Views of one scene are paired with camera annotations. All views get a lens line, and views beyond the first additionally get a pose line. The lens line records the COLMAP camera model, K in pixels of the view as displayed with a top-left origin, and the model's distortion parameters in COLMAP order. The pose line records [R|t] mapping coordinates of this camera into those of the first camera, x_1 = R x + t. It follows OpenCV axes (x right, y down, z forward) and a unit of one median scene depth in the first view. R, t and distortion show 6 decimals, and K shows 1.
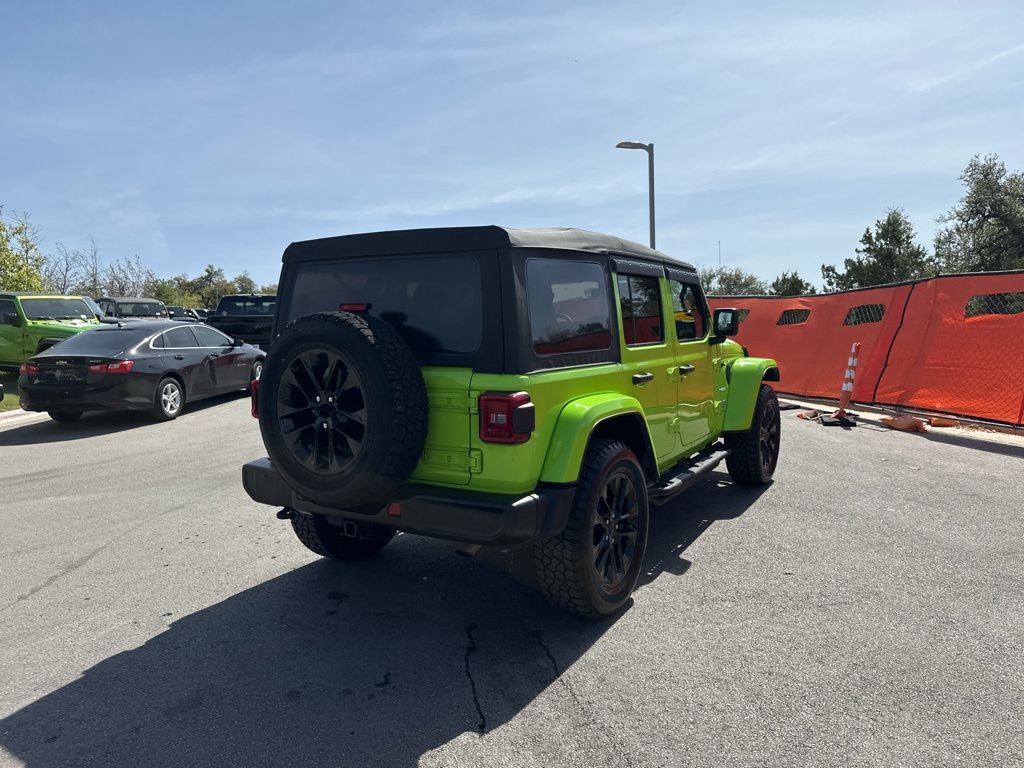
lens RADIAL K [[723.4, 0, 507.5], [0, 723.4, 384.8], [0, 0, 1]] dist [0.013094, 0.000712]
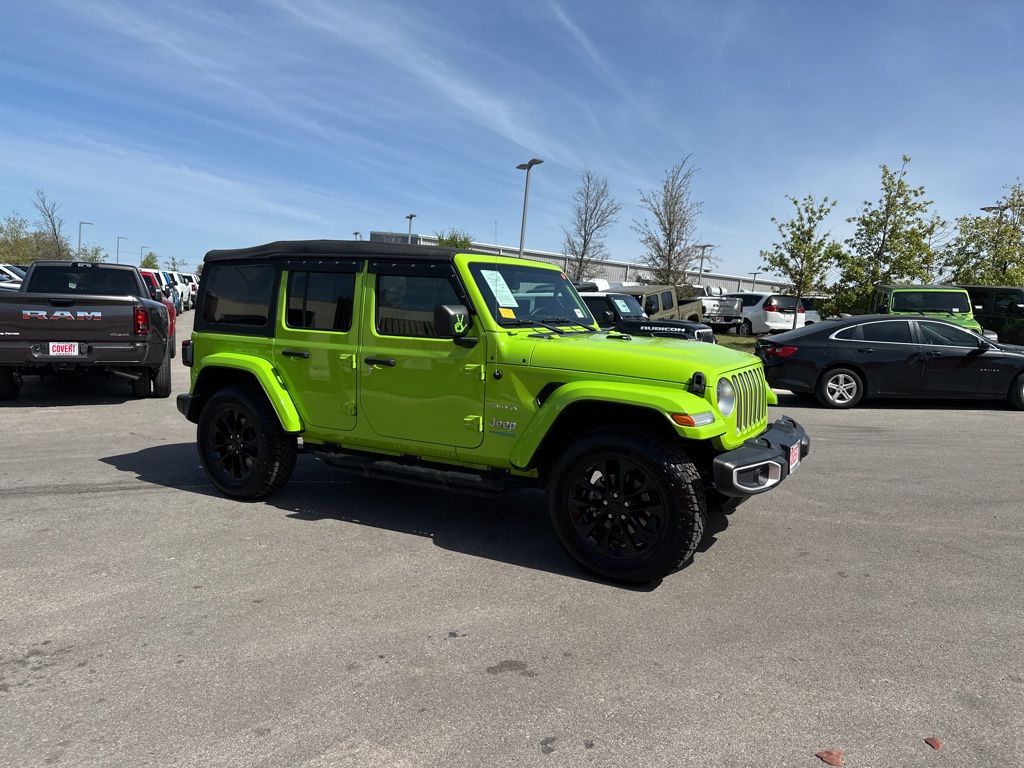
lens RADIAL K [[715.6, 0, 515.6], [0, 715.6, 388.4], [0, 0, 1]] dist [0.105999, -0.174449]
pose [[0.053582, 0.136333, -0.989213, 1.130470], [-0.121976, 0.984111, 0.129023, -0.123189], [0.991086, 0.113747, 0.069360, 1.008131]]
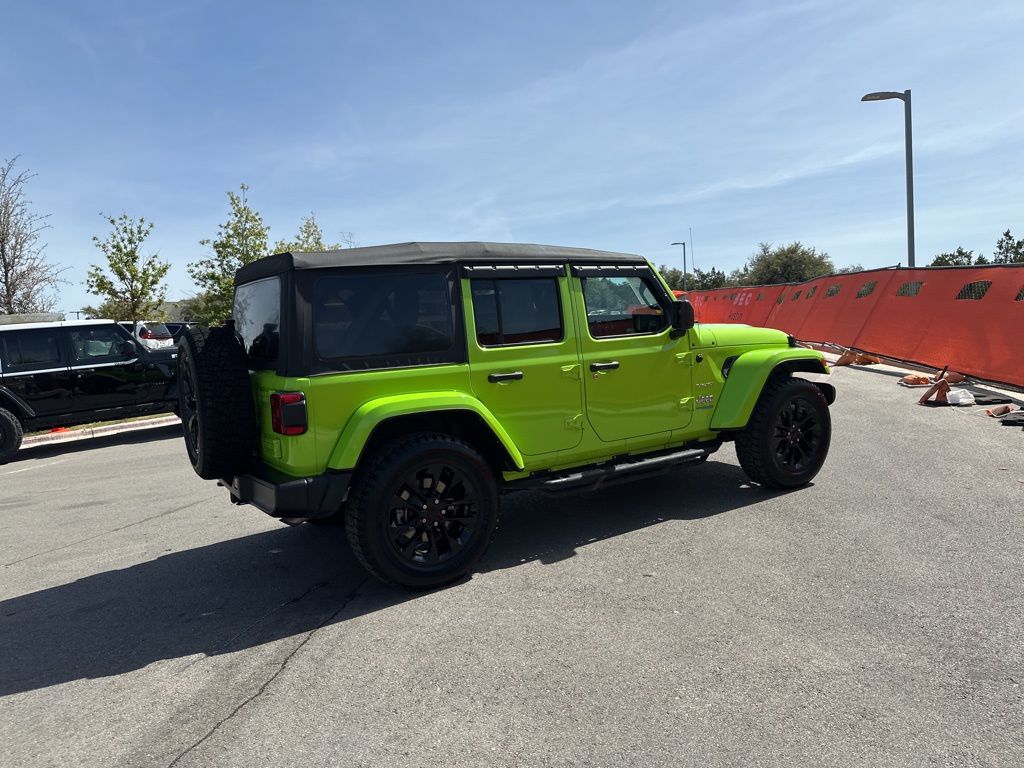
lens RADIAL K [[723.4, 0, 507.5], [0, 723.4, 384.8], [0, 0, 1]] dist [0.013094, 0.000712]
pose [[0.902404, 0.004915, -0.430863, 0.497088], [0.004498, 0.999773, 0.020826, -0.014941], [0.430867, -0.020732, 0.902177, 0.041704]]
